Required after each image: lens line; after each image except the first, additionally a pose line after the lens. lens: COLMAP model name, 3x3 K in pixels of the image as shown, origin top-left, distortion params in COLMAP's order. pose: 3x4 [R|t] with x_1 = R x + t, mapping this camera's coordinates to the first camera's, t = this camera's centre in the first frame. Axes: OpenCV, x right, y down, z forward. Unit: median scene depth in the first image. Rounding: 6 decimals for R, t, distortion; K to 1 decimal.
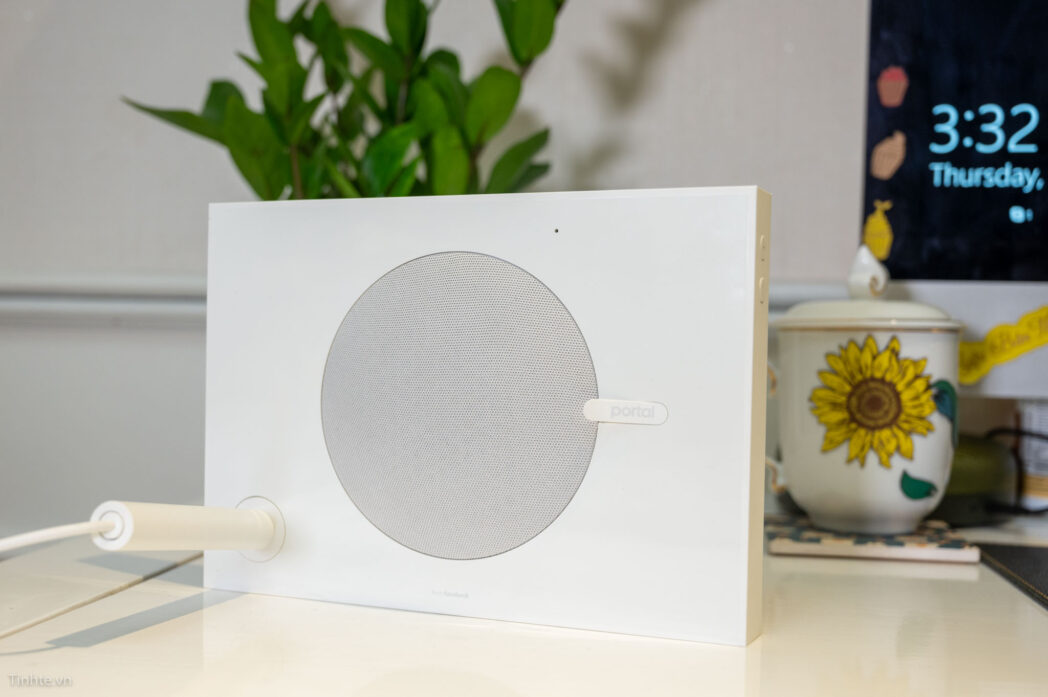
lens RADIAL K [[1265.3, 0, 517.5], [0, 1265.3, 357.0], [0, 0, 1]] dist [0.017241, 0.000000]
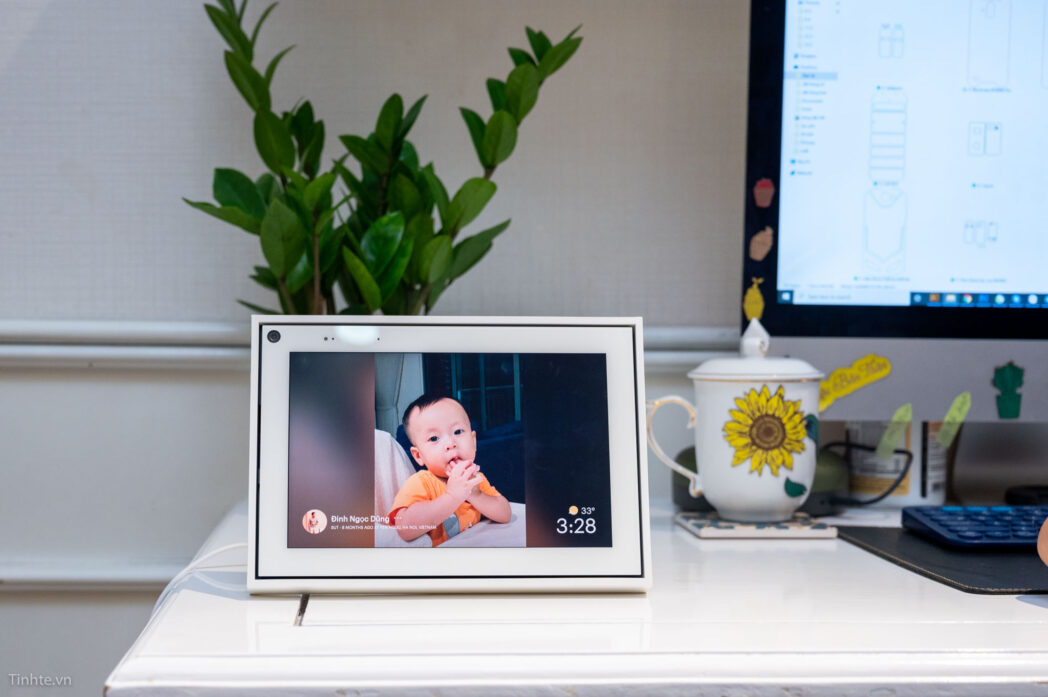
lens RADIAL K [[1587.2, 0, 518.4], [0, 1587.2, 370.5], [0, 0, 1]] dist [0.006428, 0.000000]
pose [[0.976461, -0.016385, 0.215070, -0.382878], [0.011277, 0.999625, 0.024956, -0.081404], [-0.215399, -0.021943, 0.976280, -0.702485]]
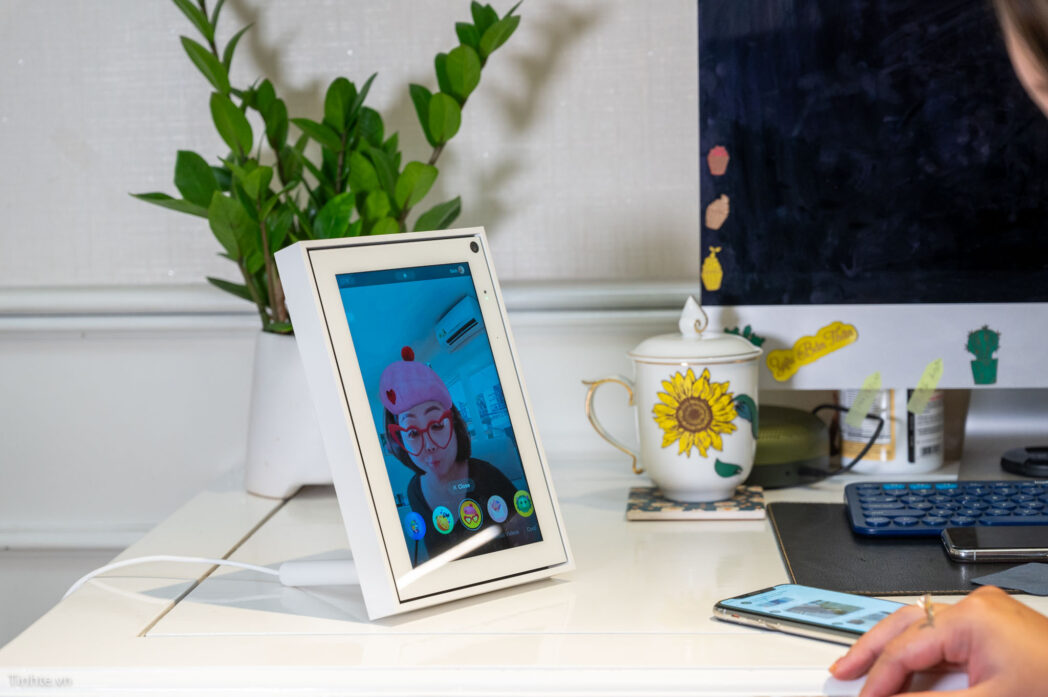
lens RADIAL K [[2109.8, 0, 525.5], [0, 2109.8, 291.2], [0, 0, 1]] dist [-0.096862, 0.000000]
pose [[0.996821, -0.046433, 0.064742, -0.062156], [0.041821, 0.996610, 0.070853, -0.282486], [-0.067812, -0.067921, 0.995383, -1.381746]]
